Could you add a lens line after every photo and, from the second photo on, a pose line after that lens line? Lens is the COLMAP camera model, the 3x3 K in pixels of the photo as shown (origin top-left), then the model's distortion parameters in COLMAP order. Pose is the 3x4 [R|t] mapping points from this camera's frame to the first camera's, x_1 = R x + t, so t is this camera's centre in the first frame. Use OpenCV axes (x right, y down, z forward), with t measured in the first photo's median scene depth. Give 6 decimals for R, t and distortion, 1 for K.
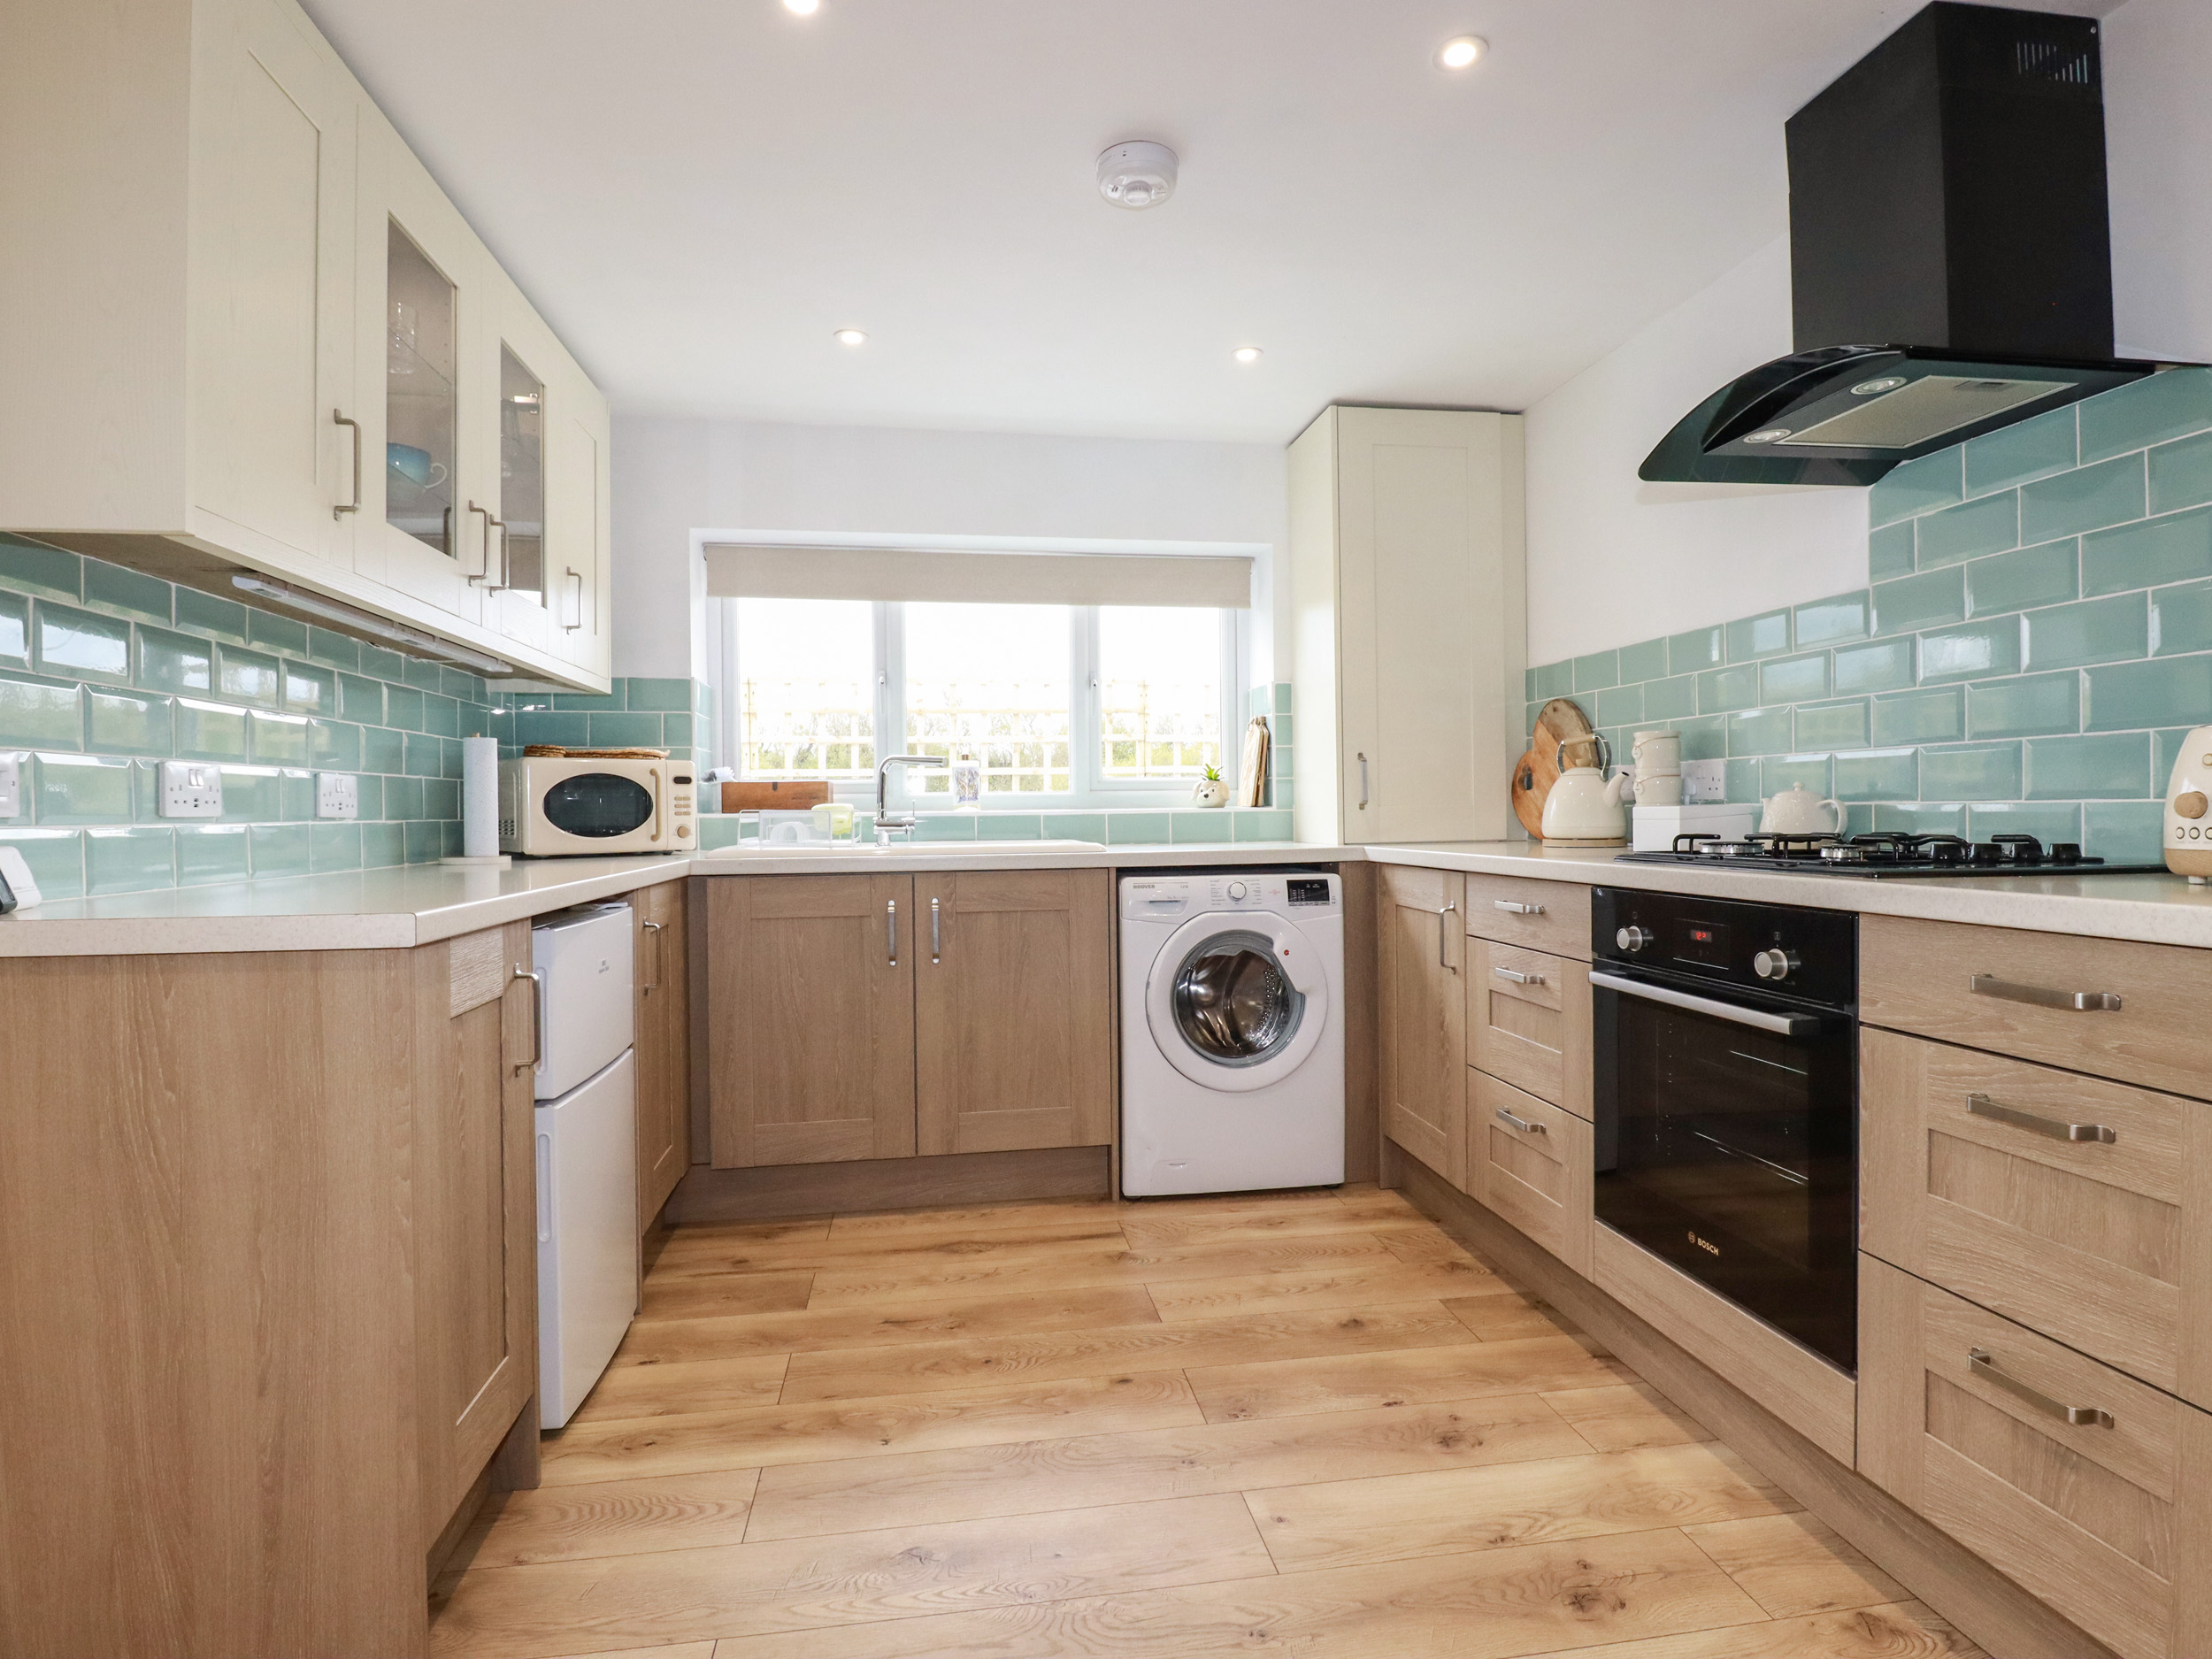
lens RADIAL K [[1141.7, 0, 1108.3], [0, 1141.7, 825.2], [0, 0, 1]] dist [0.003770, -0.017260]
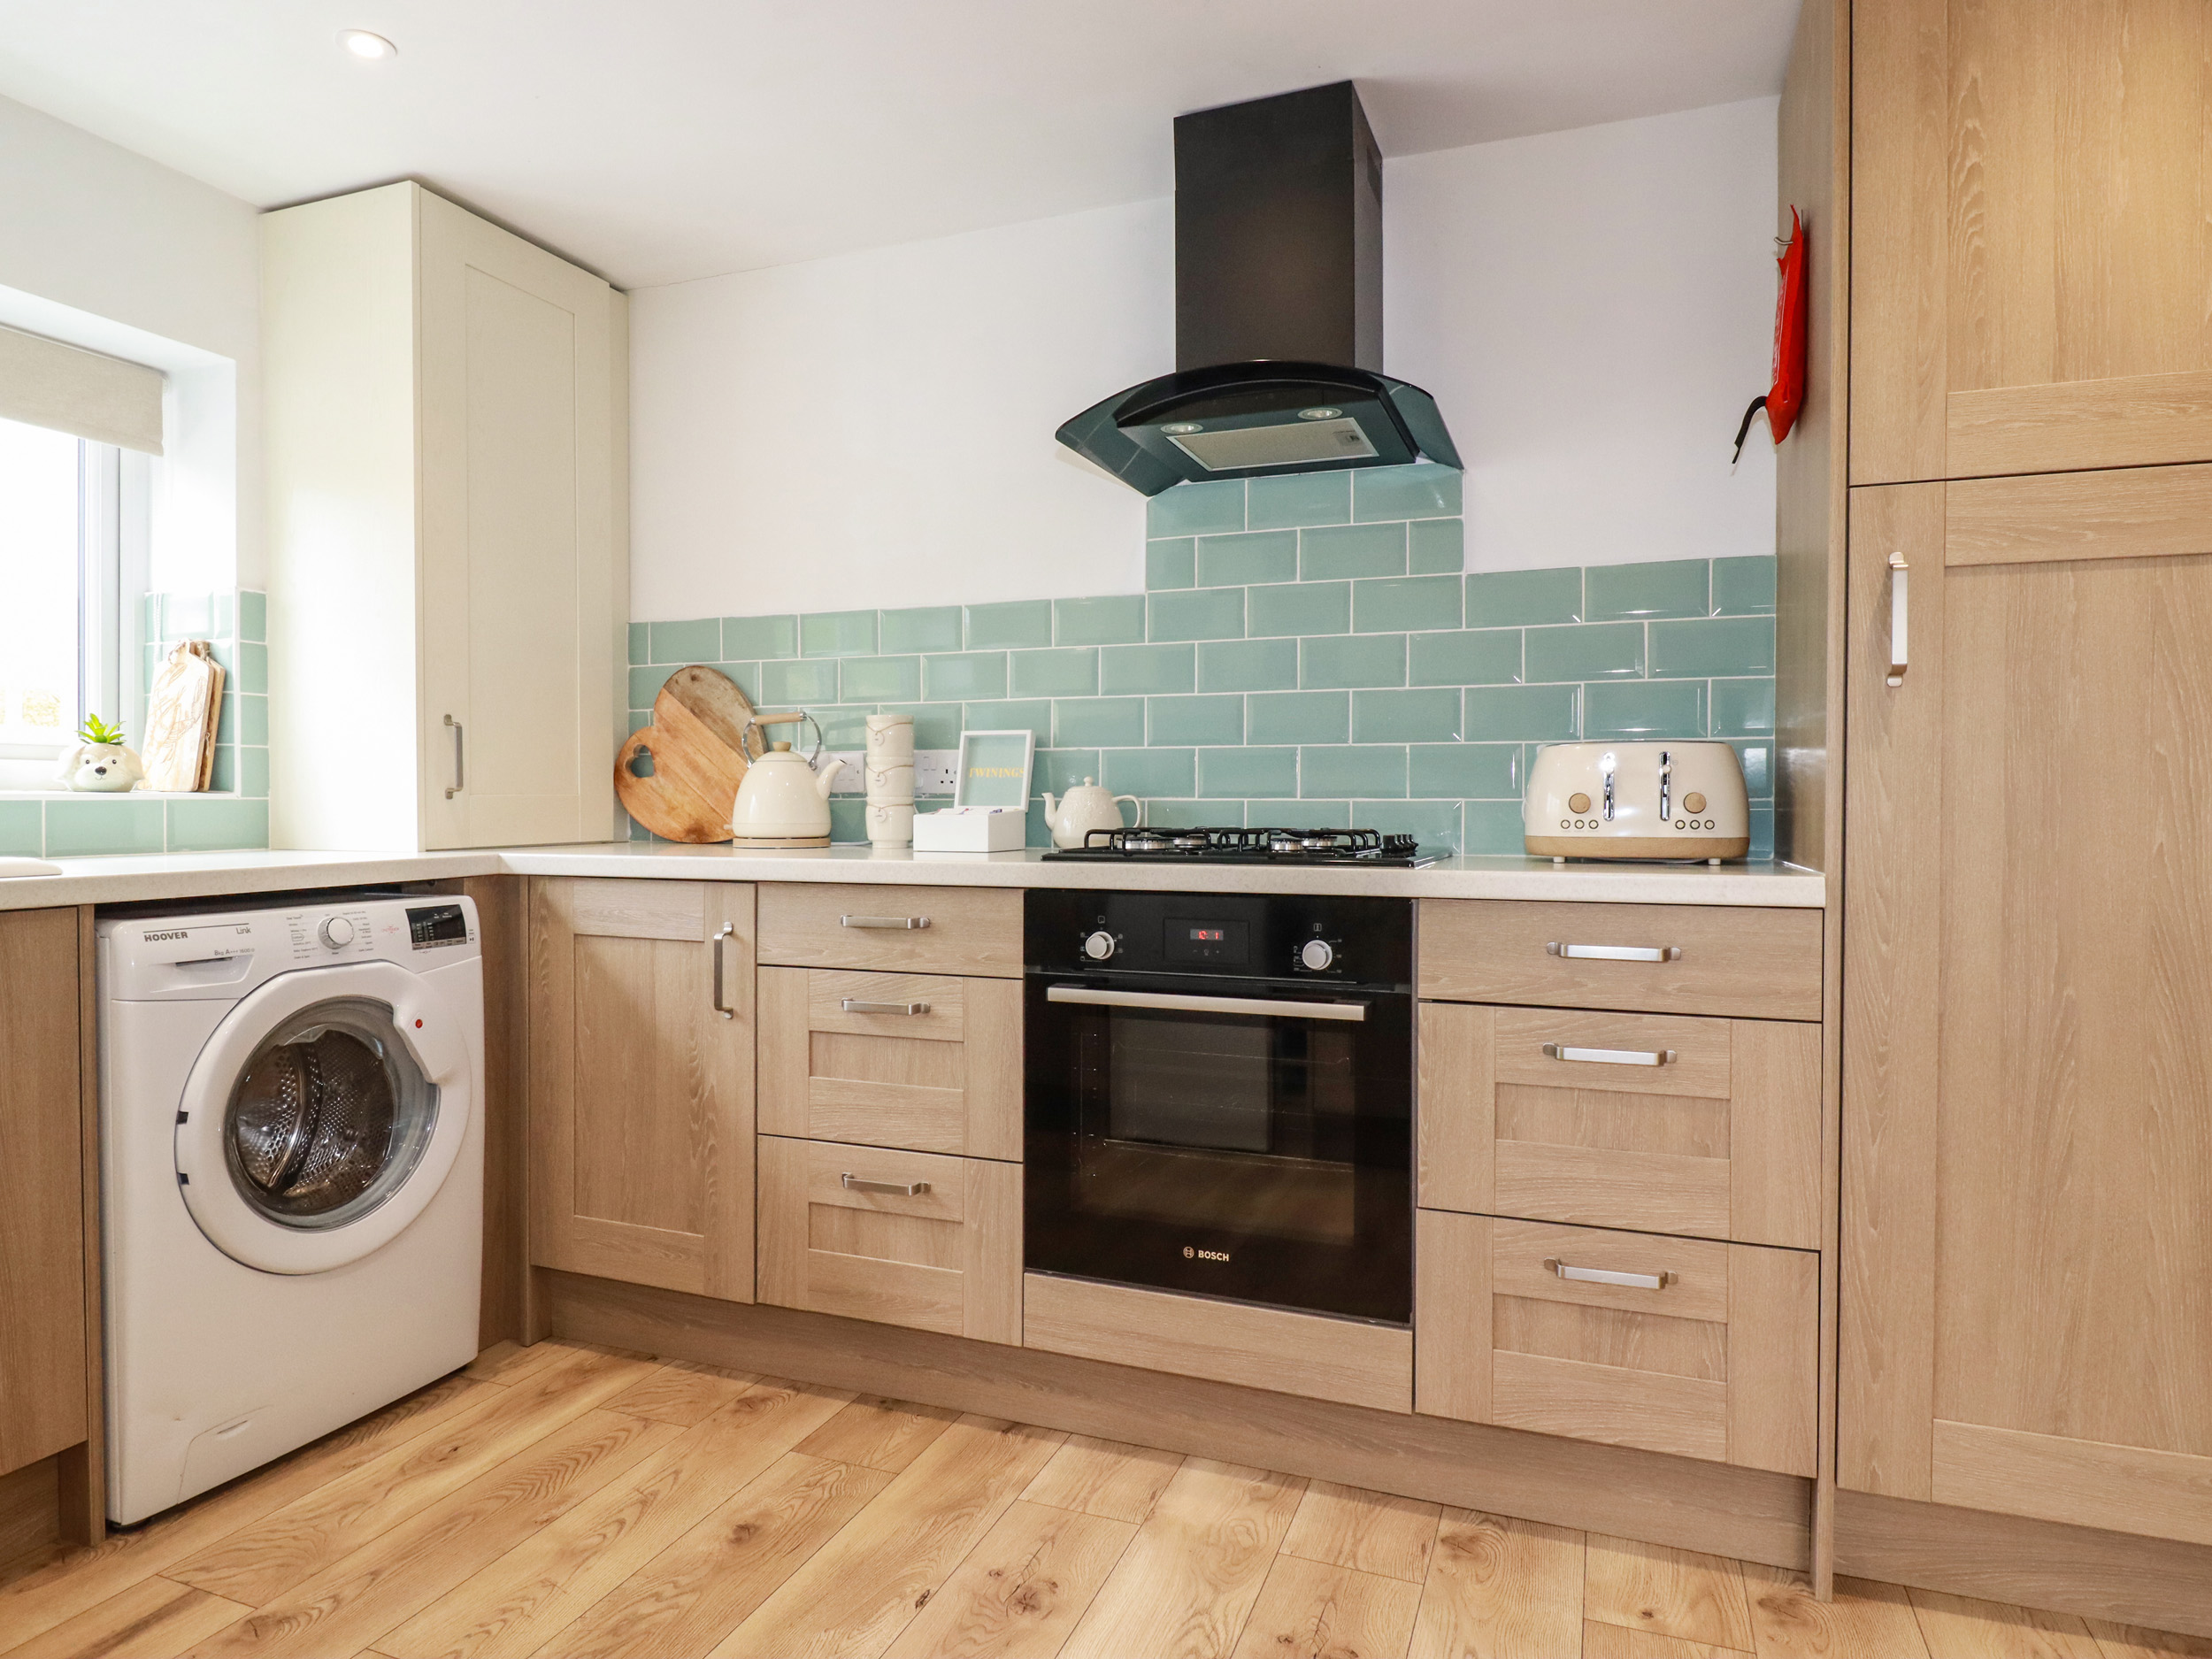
lens RADIAL K [[1288.6, 0, 1106.0], [0, 1288.6, 829.5], [0, 0, 1]] dist [0.004603, -0.016222]
pose [[0.495166, -0.005398, 0.868781, -0.317761], [0.002556, 0.999985, 0.004756, 0.002138], [-0.868794, -0.000134, 0.495173, 0.367965]]
